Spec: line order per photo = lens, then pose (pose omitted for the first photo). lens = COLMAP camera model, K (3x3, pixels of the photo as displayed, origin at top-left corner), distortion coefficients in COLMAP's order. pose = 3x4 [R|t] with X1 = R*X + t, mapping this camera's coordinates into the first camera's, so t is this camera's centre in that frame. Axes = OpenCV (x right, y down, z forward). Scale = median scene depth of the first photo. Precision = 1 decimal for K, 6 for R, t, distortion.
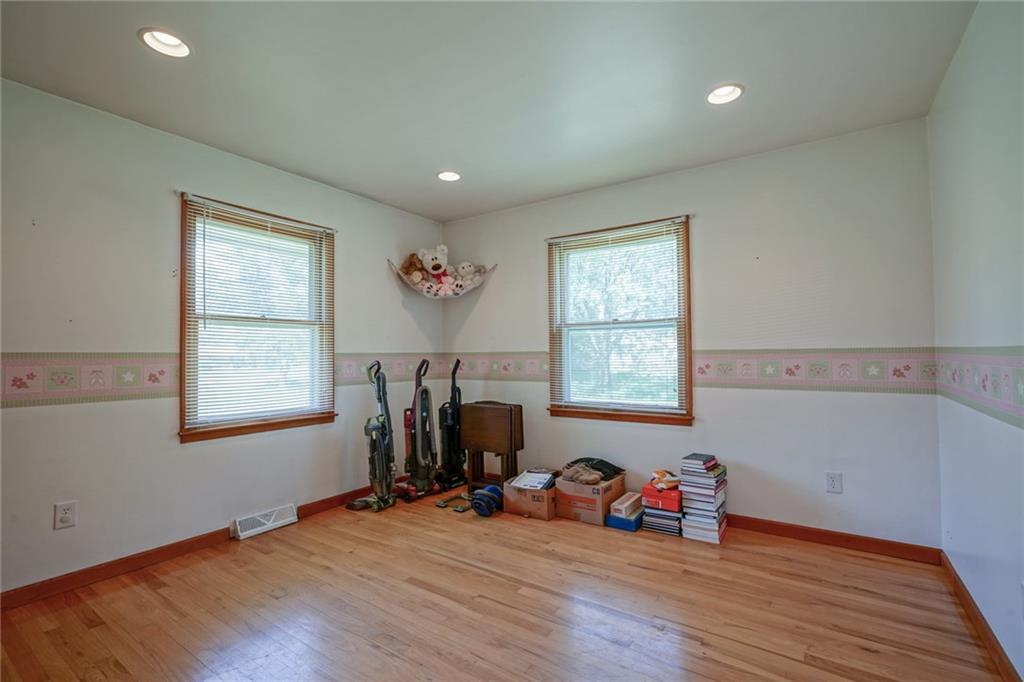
lens RADIAL K [[460.5, 0, 510.7], [0, 460.5, 345.4], [0, 0, 1]] dist [-0.010202, 0.003354]
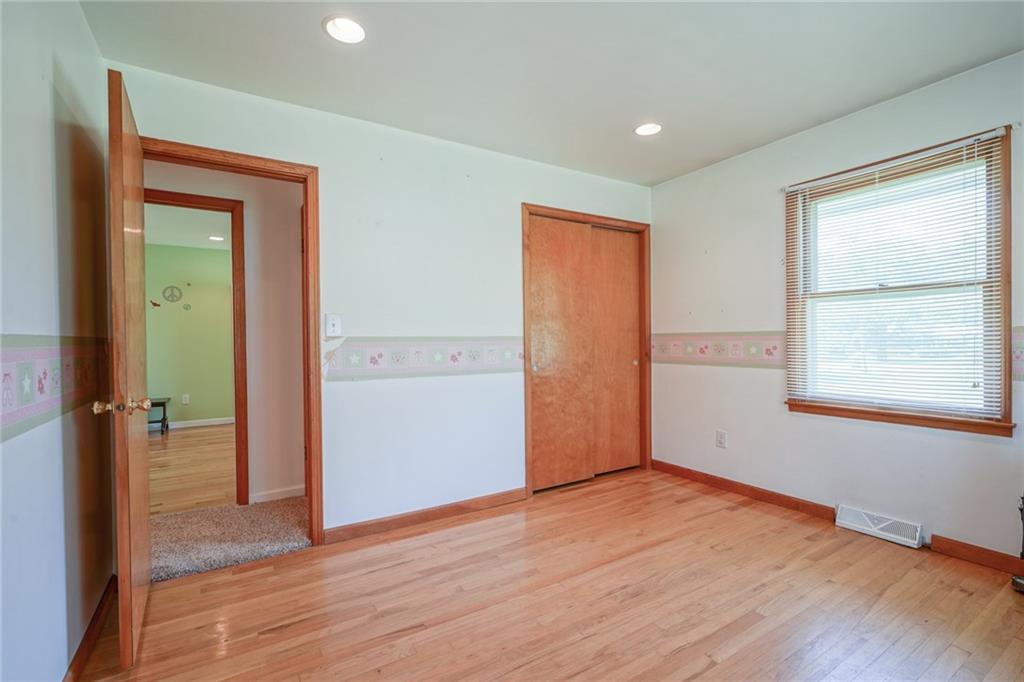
lens RADIAL K [[460.5, 0, 508.6], [0, 460.5, 342.8], [0, 0, 1]] dist [-0.010202, 0.003354]
pose [[-0.399965, 0.017763, -0.916358, 0.595394], [0.033806, 0.999418, 0.004618, 0.017511], [0.915907, -0.029131, -0.400332, 0.828028]]
